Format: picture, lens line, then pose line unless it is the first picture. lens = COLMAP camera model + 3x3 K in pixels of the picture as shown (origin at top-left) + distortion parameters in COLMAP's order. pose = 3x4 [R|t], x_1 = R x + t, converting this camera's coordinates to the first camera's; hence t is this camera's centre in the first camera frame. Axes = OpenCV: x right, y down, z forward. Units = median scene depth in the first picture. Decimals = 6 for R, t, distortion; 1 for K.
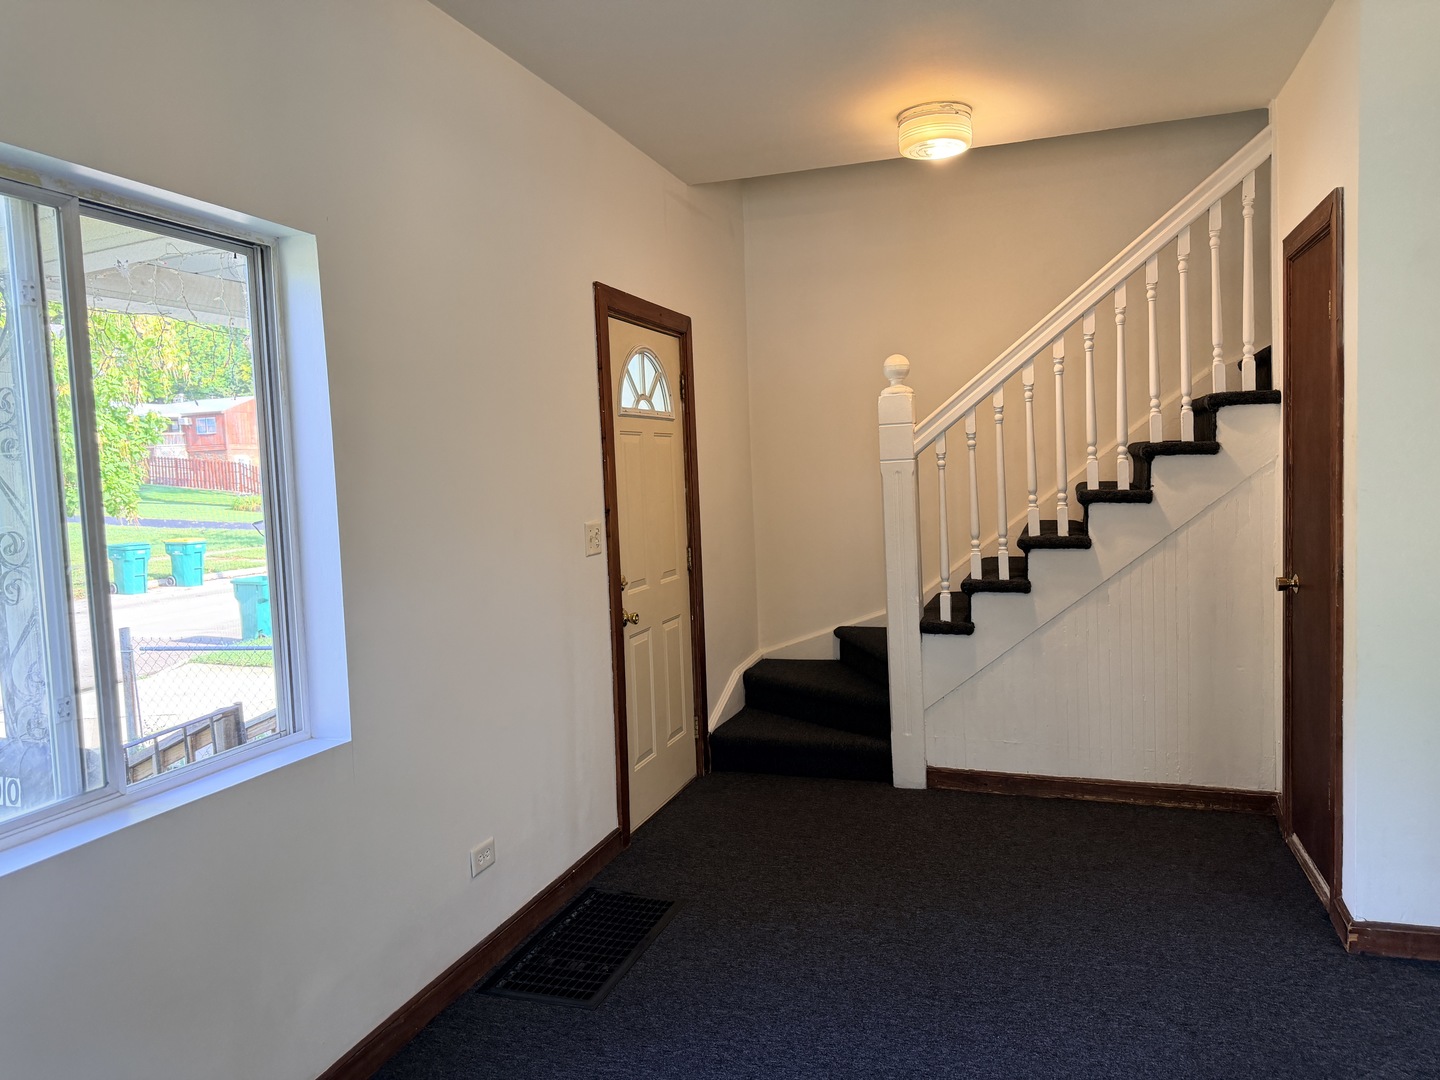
lens RADIAL K [[1005.2, 0, 719.8], [0, 1005.2, 540.4], [0, 0, 1]] dist [0.018302, -0.011912]
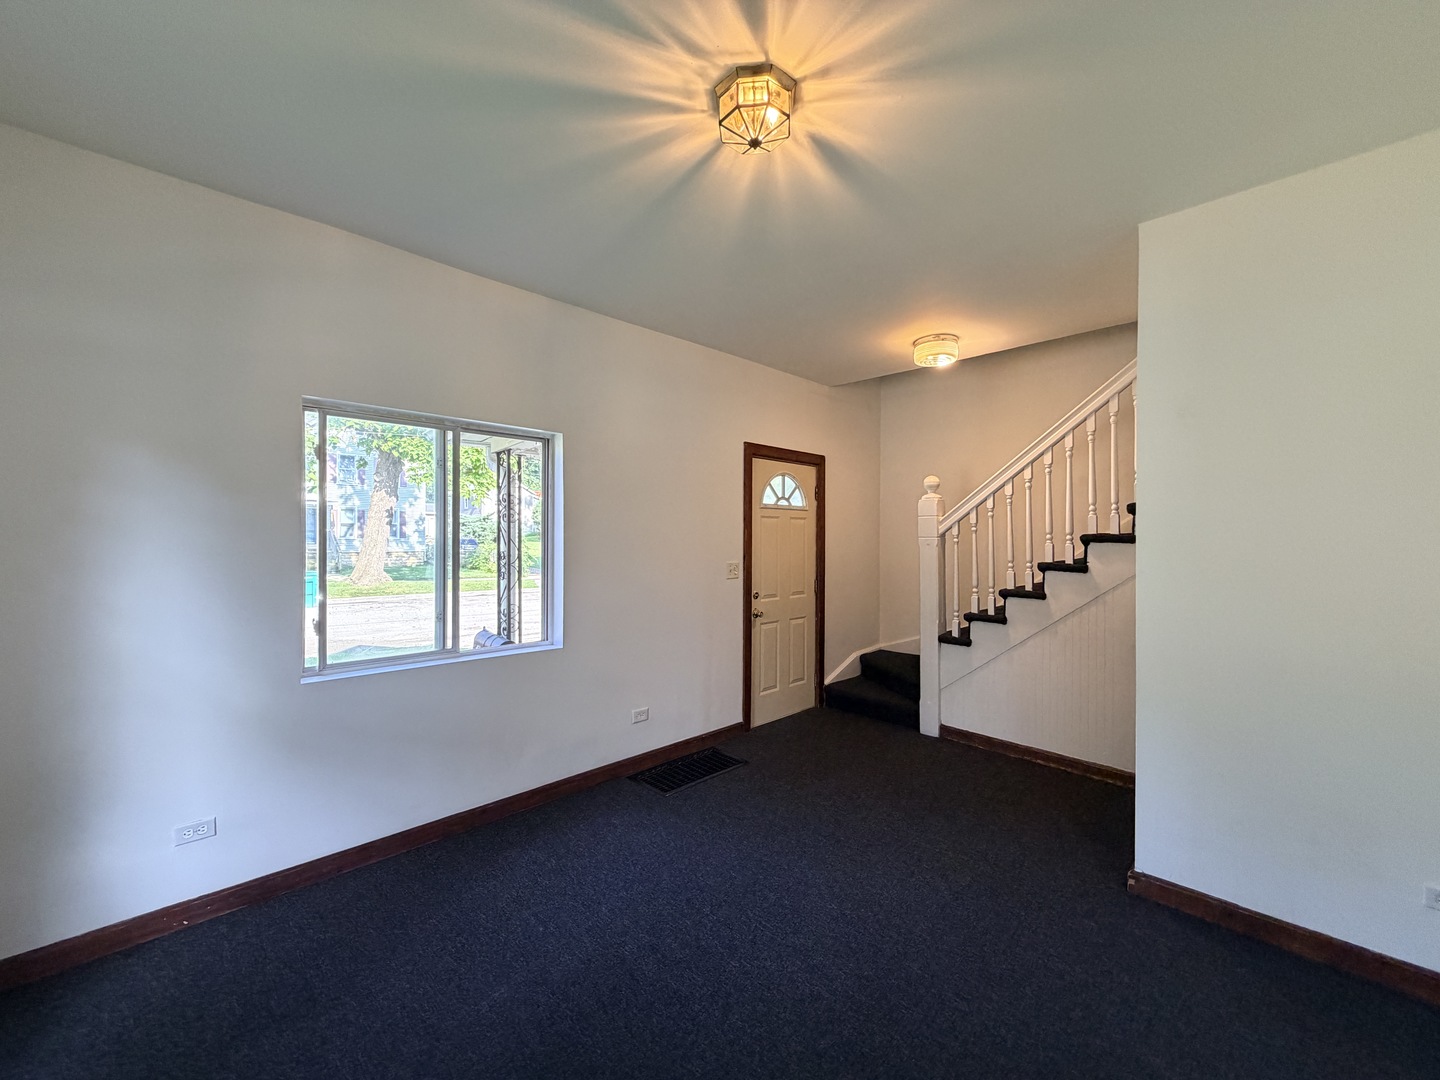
lens RADIAL K [[578.3, 0, 717.3], [0, 578.3, 534.8], [0, 0, 1]] dist [0.002801, 0.000345]
pose [[0.897540, 0.043092, -0.438822, 0.299820], [-0.072374, 0.996113, -0.050212, -0.010192], [0.434953, 0.076826, 0.897170, -0.032522]]
